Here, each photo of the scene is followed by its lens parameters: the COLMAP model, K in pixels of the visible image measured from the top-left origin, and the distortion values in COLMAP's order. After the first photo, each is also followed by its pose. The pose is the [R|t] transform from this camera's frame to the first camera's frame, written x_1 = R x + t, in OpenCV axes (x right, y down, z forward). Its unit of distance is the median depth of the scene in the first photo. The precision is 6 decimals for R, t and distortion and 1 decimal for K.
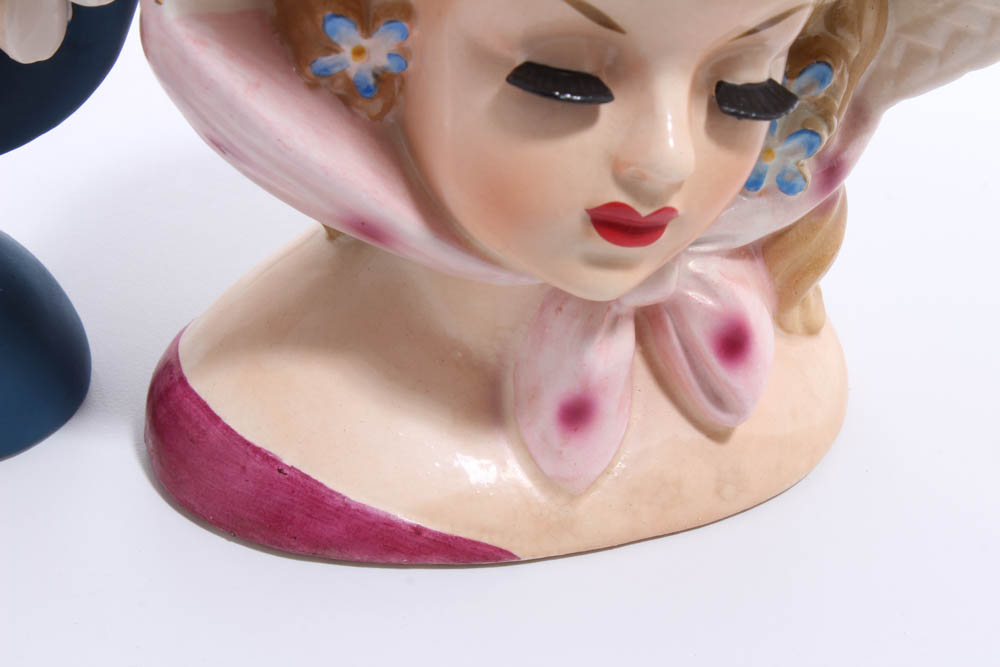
lens RADIAL K [[2245.2, 0, 563.1], [0, 2245.2, 354.0], [0, 0, 1]] dist [0.087372, 0.000000]
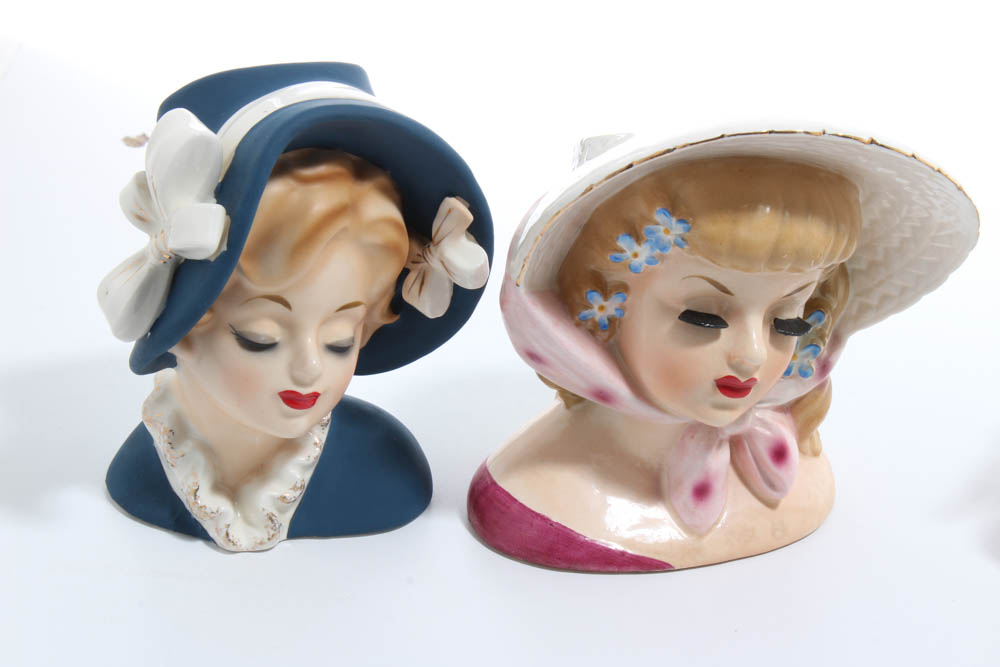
lens RADIAL K [[2245.2, 0, 508.3], [0, 2245.2, 334.1], [0, 0, 1]] dist [0.087372, 0.000000]
pose [[0.999320, -0.022754, 0.029001, -0.215422], [0.026900, 0.988062, -0.151692, 0.183207], [-0.025203, 0.152369, 0.988002, -0.946870]]
